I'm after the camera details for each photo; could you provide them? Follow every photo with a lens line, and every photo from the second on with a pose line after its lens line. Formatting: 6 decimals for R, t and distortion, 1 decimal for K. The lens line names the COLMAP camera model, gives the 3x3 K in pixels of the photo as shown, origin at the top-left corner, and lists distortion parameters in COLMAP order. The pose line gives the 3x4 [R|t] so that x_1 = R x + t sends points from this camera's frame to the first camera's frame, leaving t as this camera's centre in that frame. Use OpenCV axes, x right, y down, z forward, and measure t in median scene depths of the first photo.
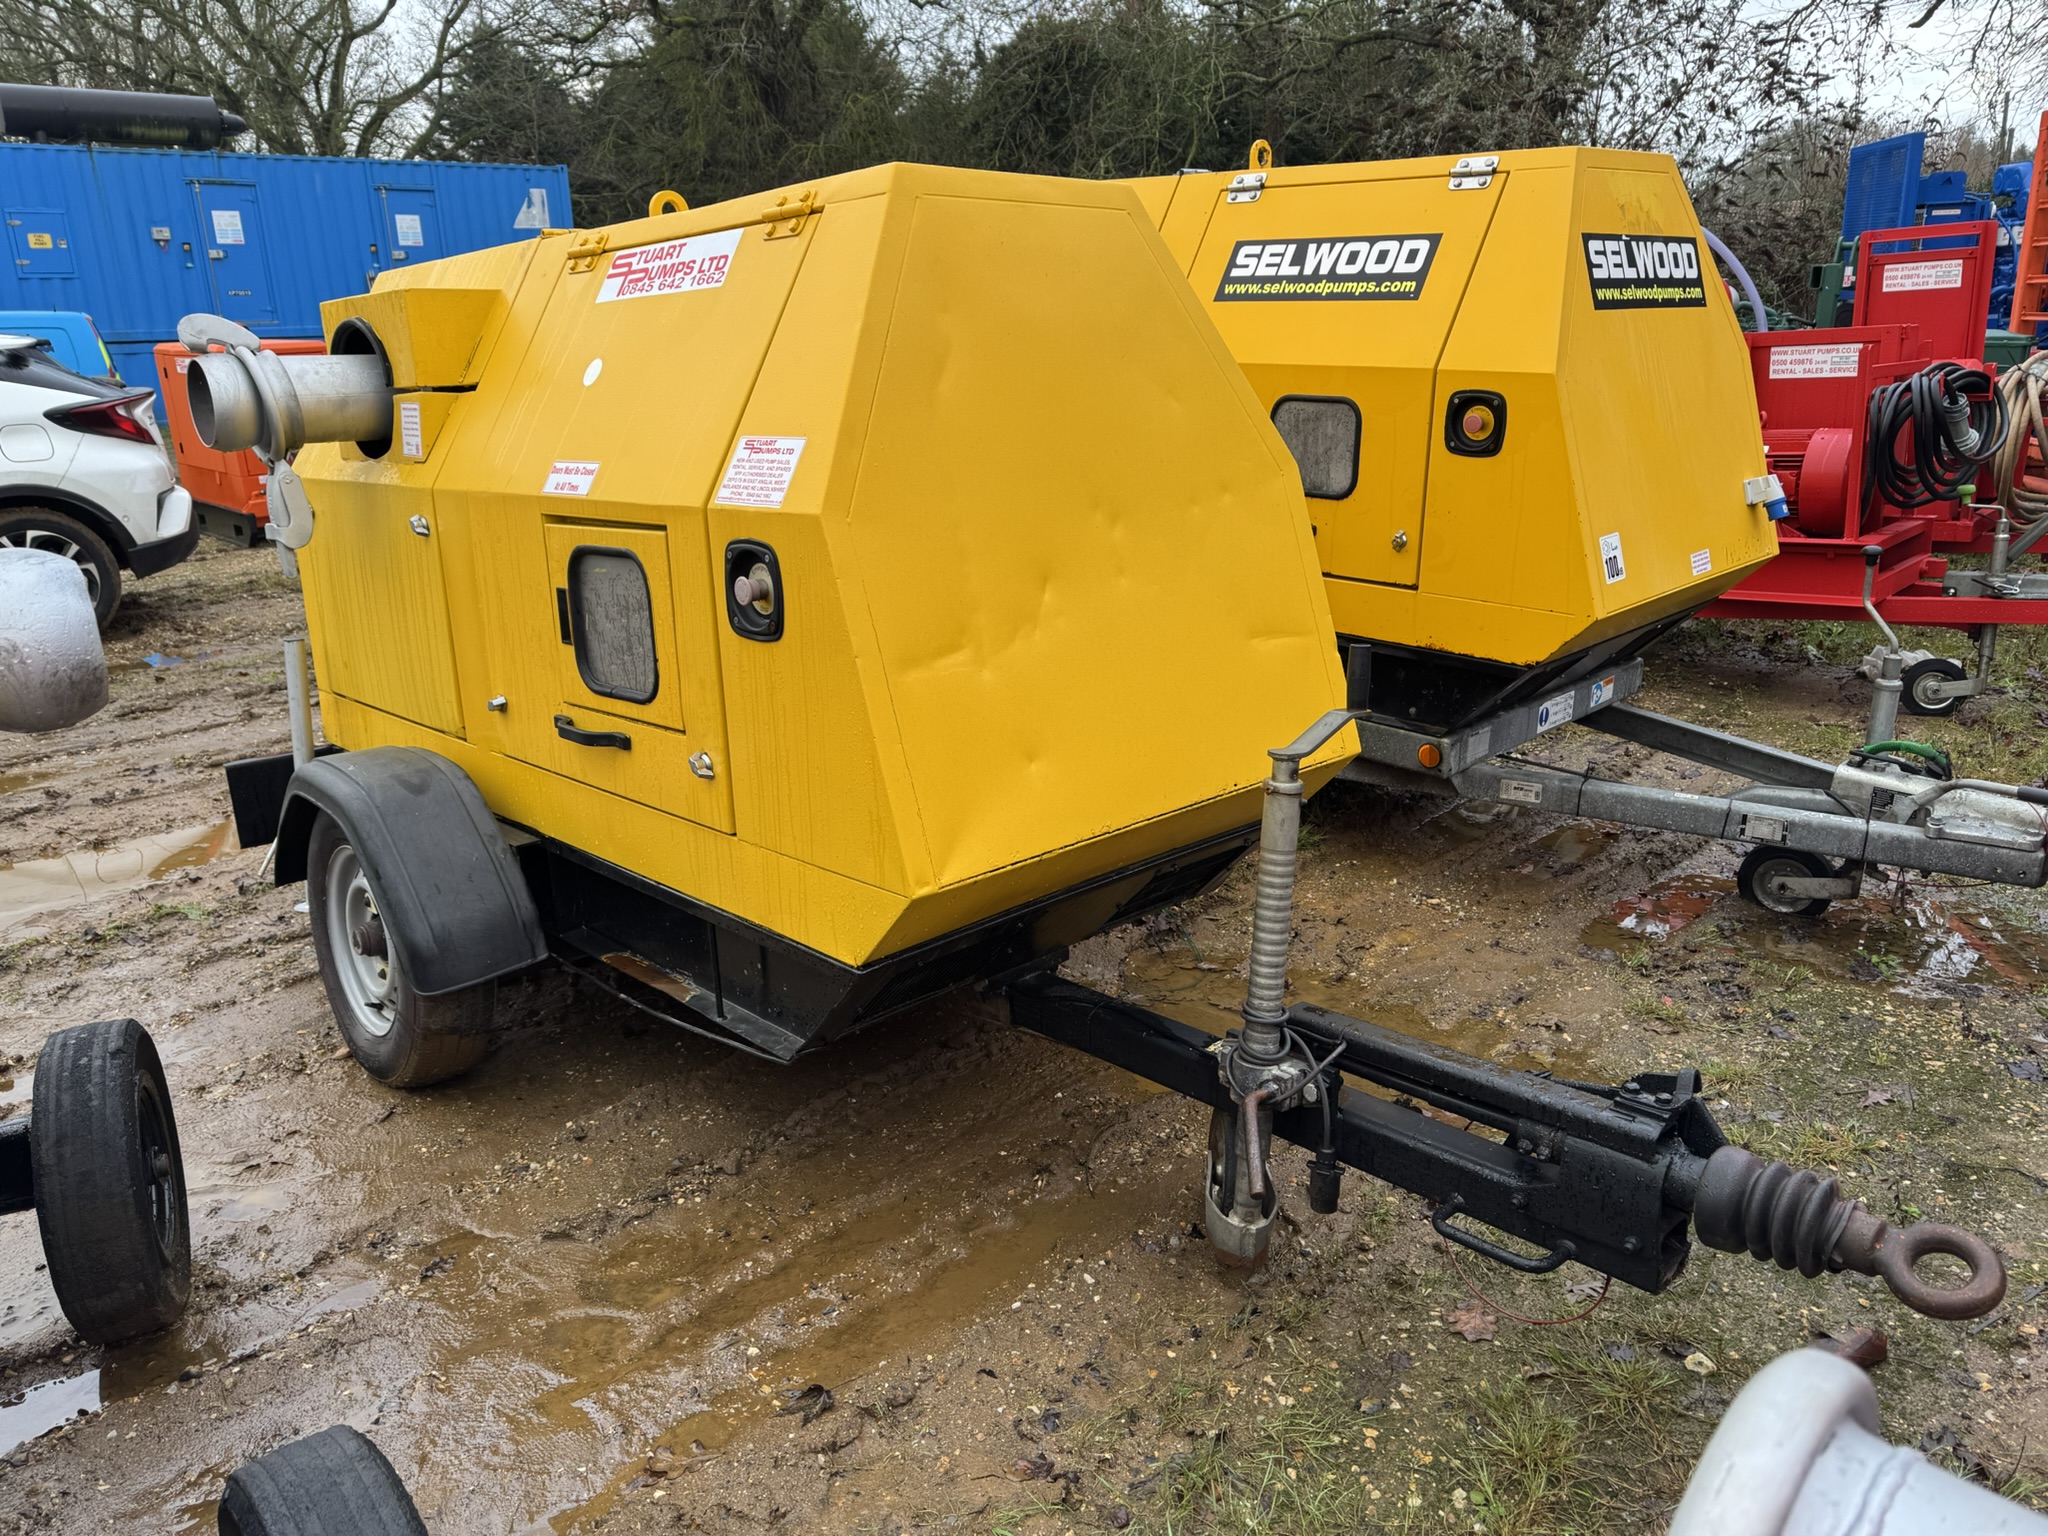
lens RADIAL K [[1470.6, 0, 1023.8], [0, 1470.6, 771.1], [0, 0, 1]] dist [0.000624, -0.027085]
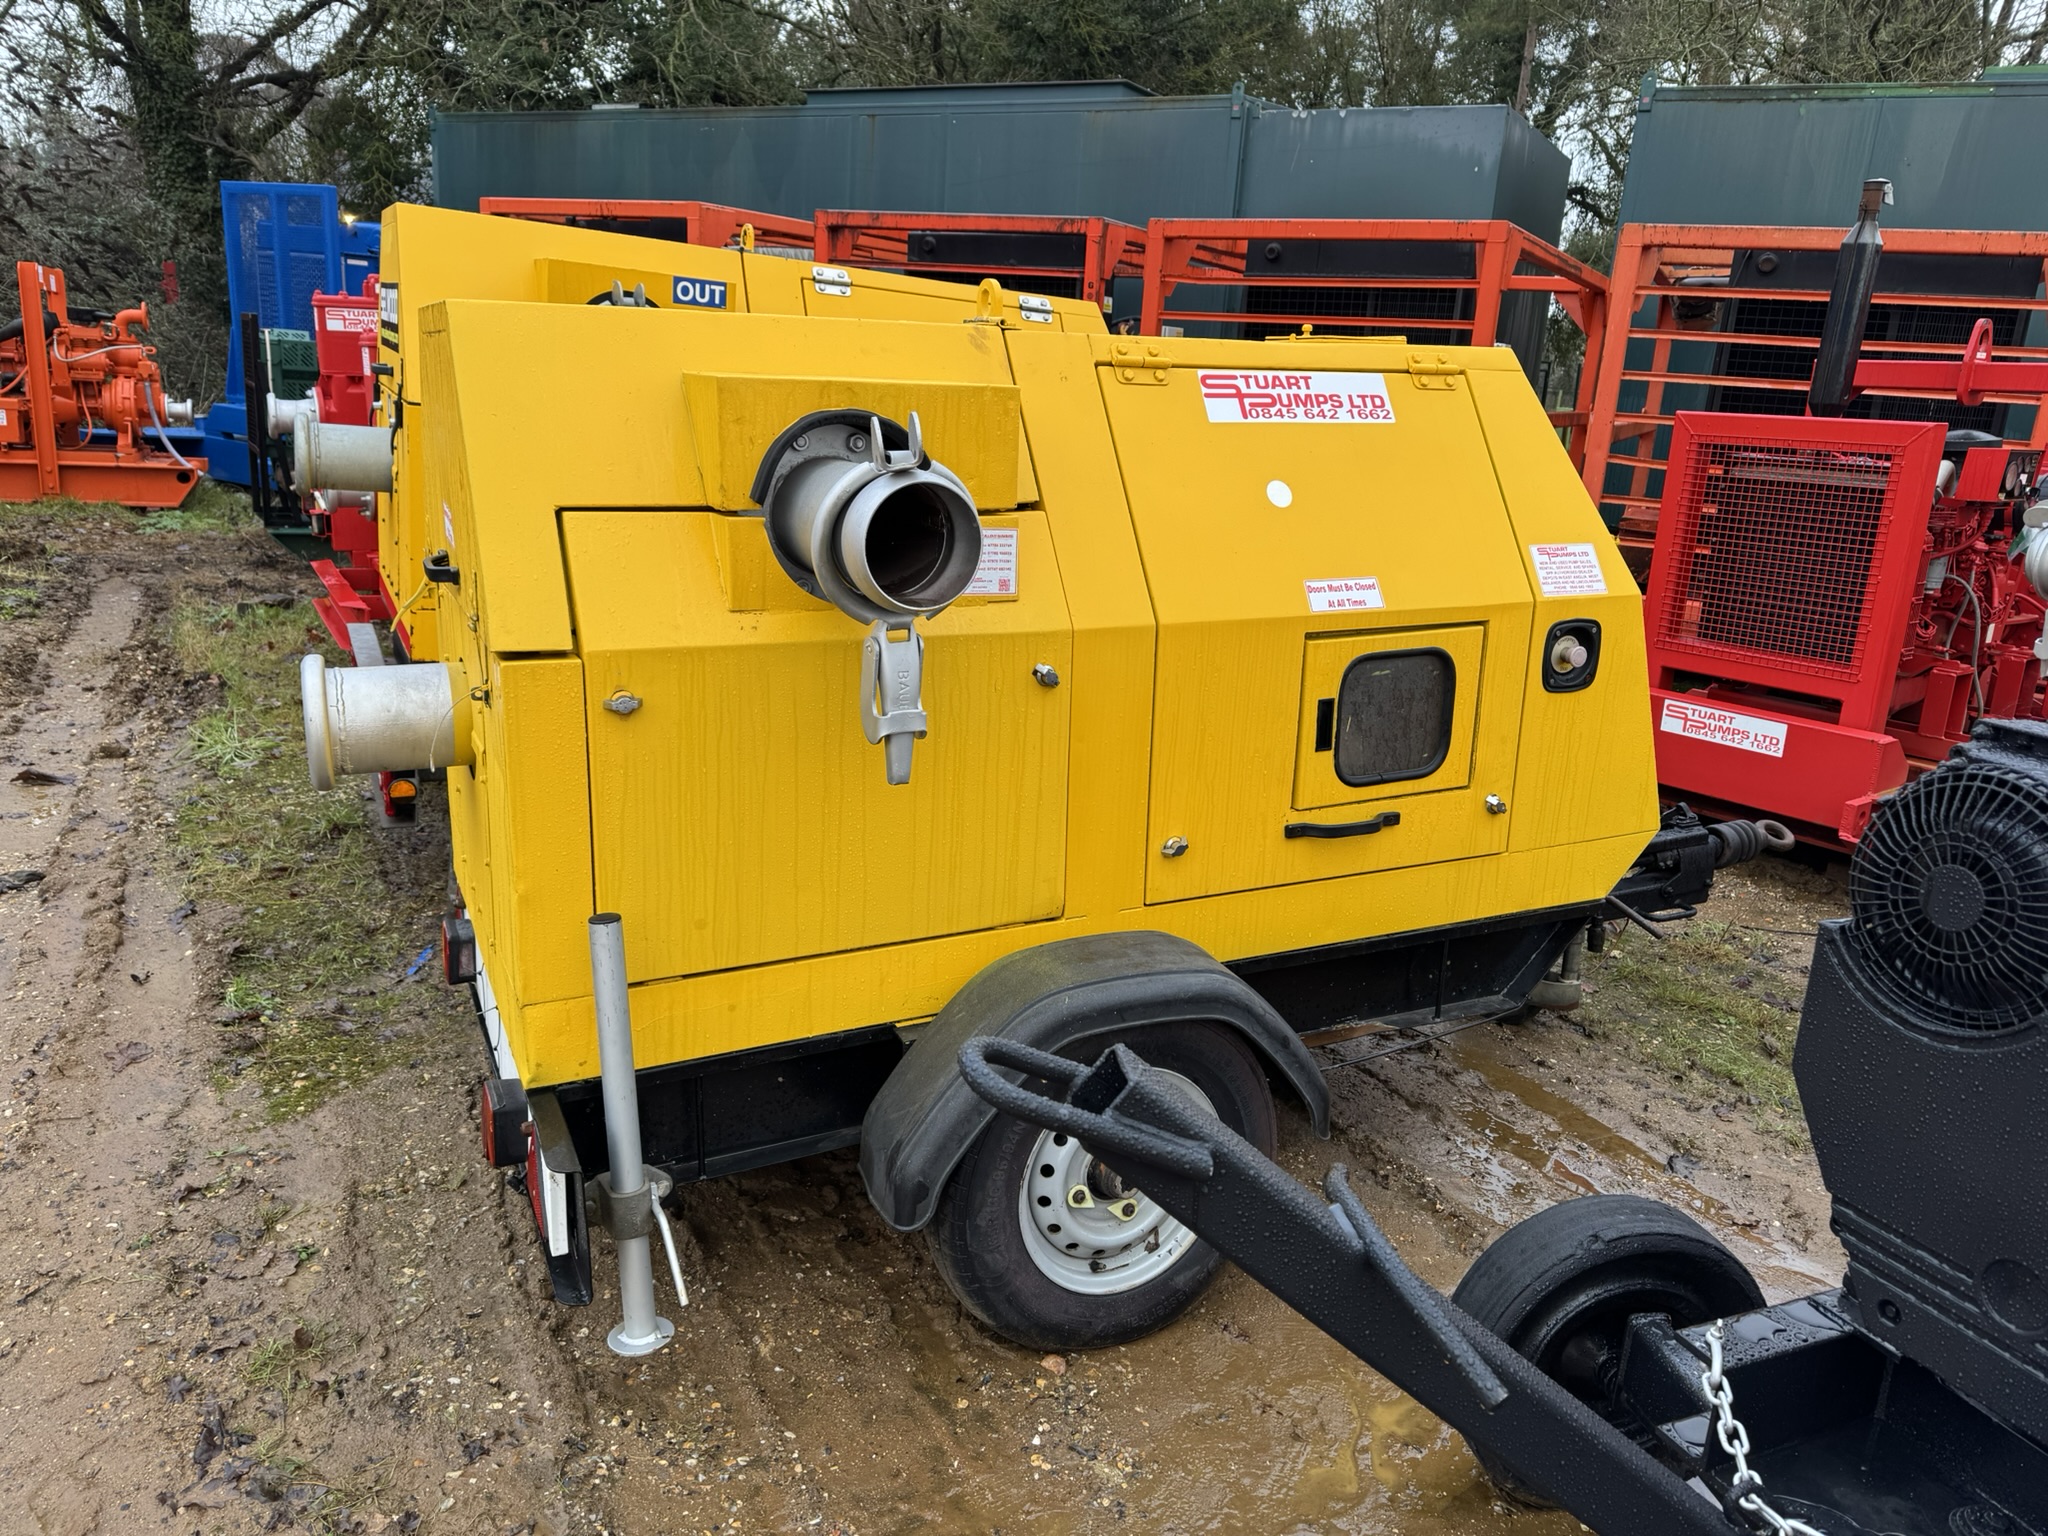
lens RADIAL K [[1470.6, 0, 1023.5], [0, 1470.6, 766.4], [0, 0, 1]] dist [0.000624, -0.027085]
pose [[0.323538, -0.211280, 0.922325, -1.421639], [0.214501, 0.965752, 0.145984, -0.289772], [-0.921581, 0.150608, 0.357777, 0.865960]]
